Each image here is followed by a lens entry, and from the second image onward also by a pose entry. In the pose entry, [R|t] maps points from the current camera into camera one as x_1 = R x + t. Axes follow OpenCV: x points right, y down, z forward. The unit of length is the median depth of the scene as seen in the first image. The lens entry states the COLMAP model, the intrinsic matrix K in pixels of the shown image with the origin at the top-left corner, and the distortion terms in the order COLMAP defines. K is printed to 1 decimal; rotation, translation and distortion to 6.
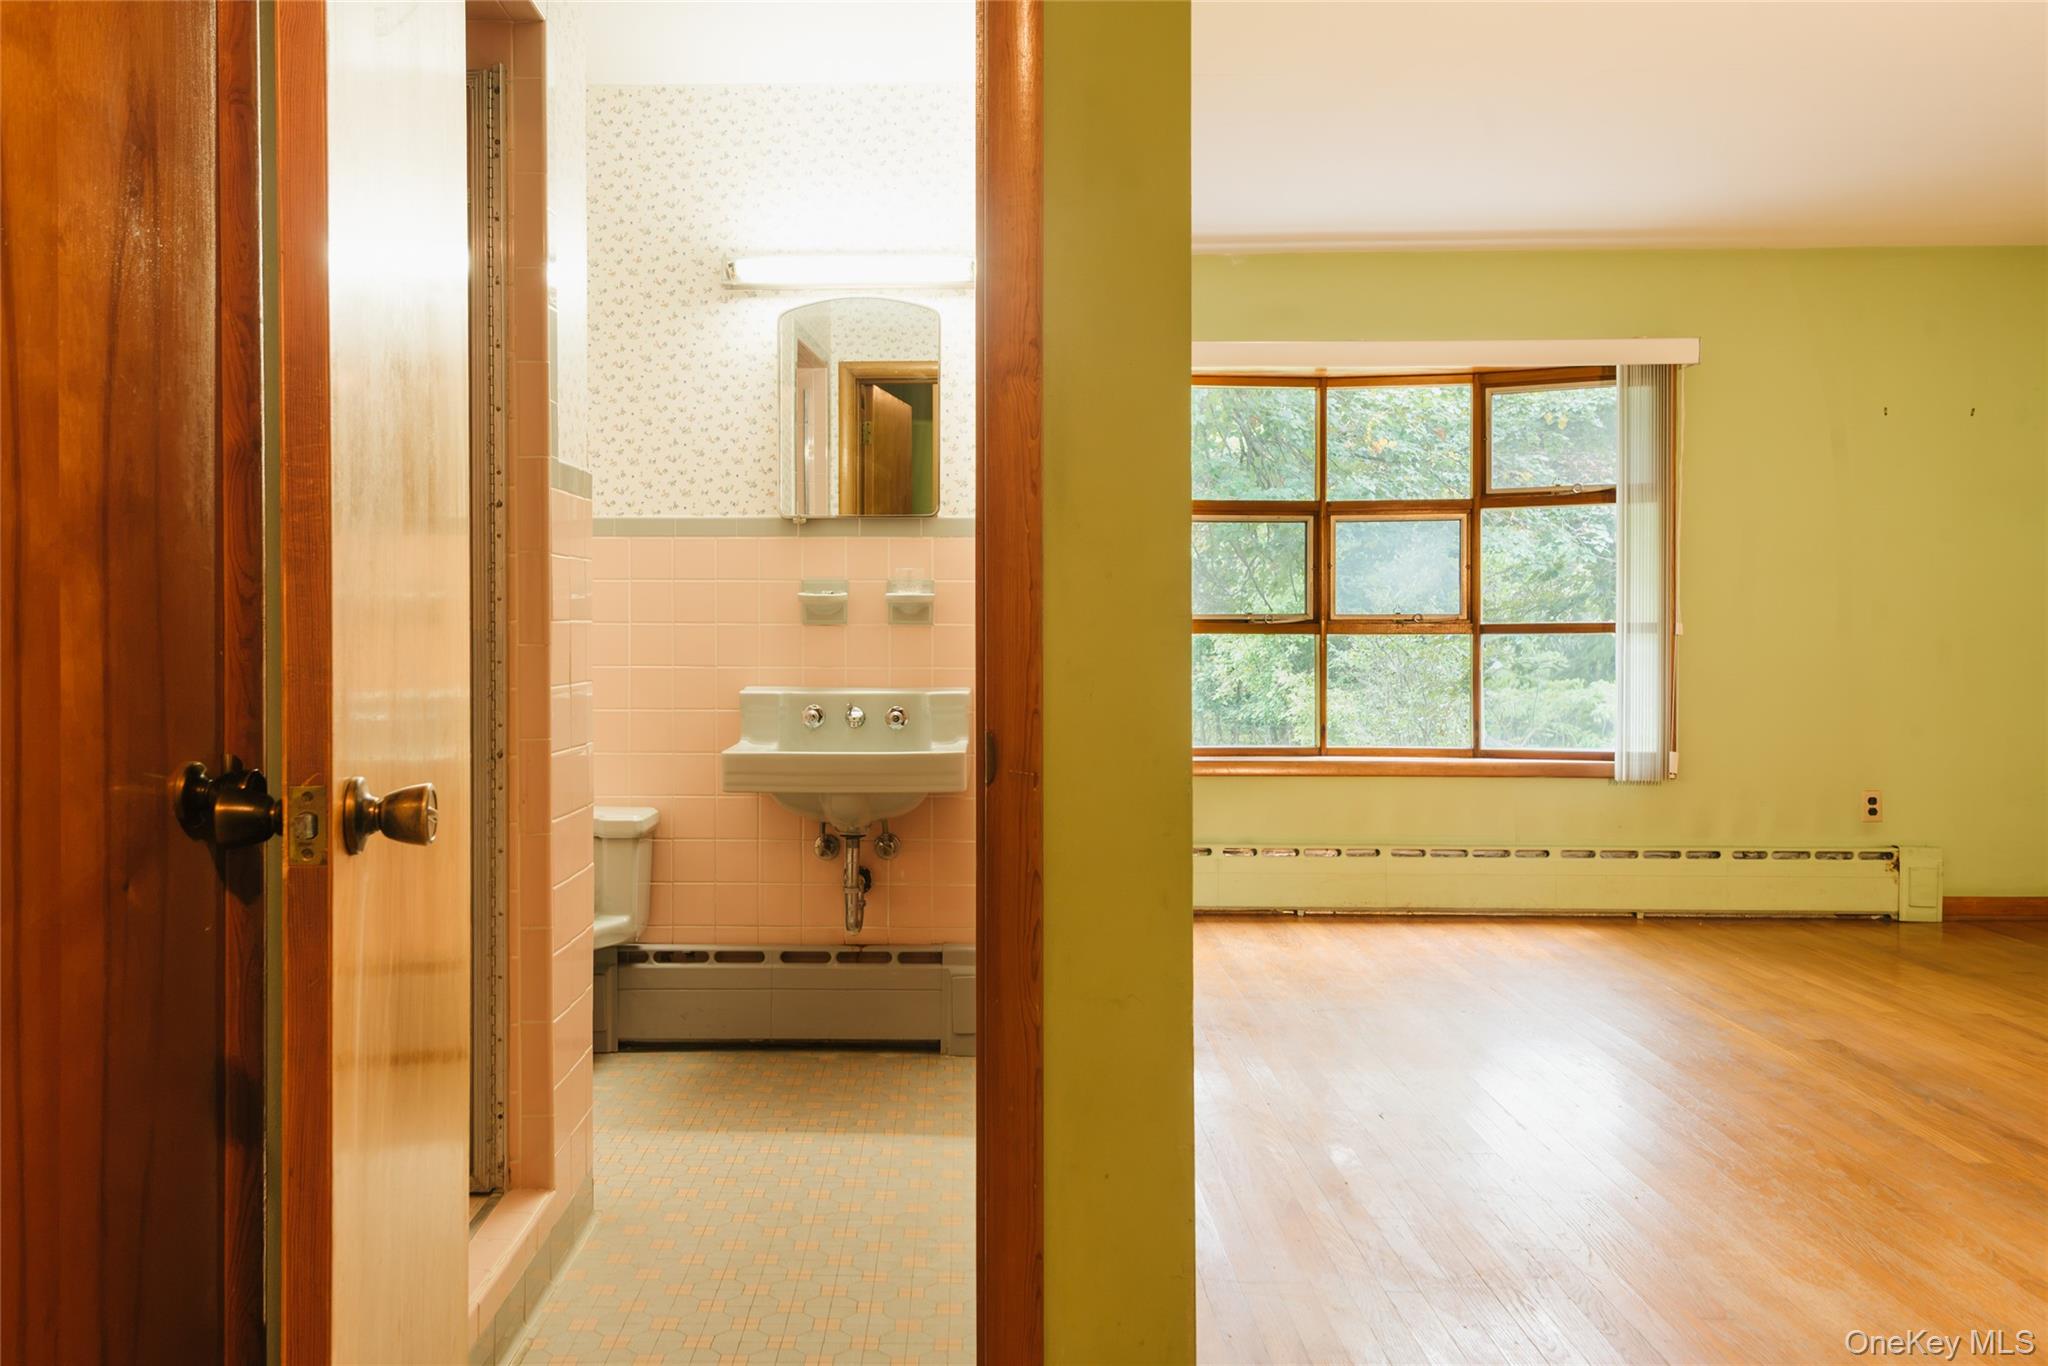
lens RADIAL K [[1428.3, 0, 1022.8], [0, 1428.3, 643.4], [0, 0, 1]] dist [-0.002723, 0.001378]
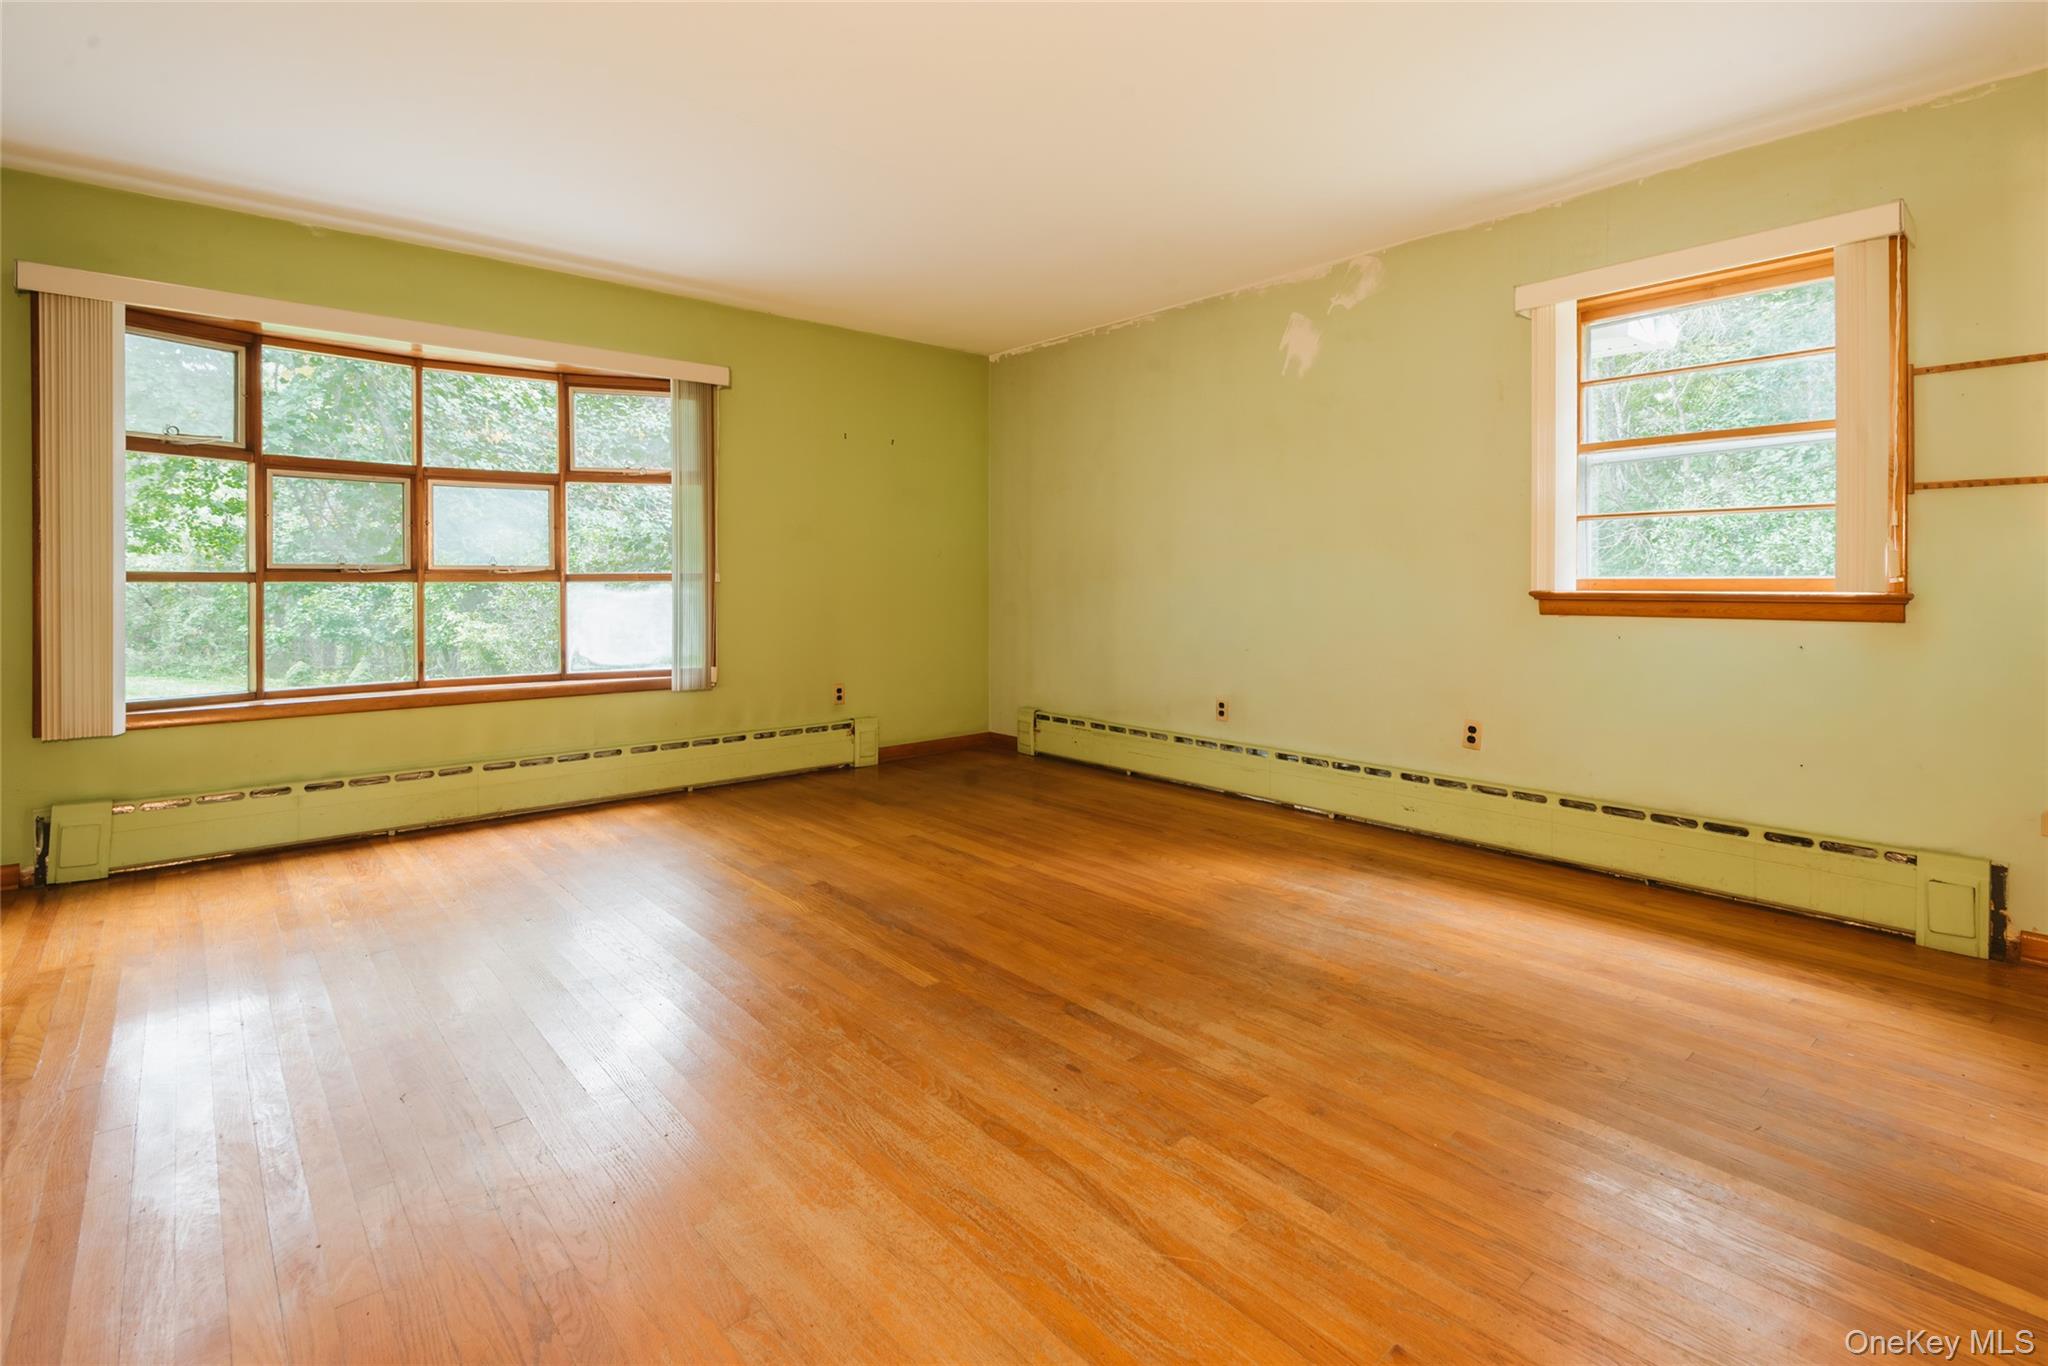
lens RADIAL K [[957.9, 0, 1023.8], [0, 957.9, 585.9], [0, 0, 1]] dist [0.000017, -0.000152]
pose [[0.740480, -0.004403, 0.672064, 0.062589], [0.007203, 0.999973, -0.001385, 0.001333], [-0.672040, 0.005867, 0.740492, 0.124750]]
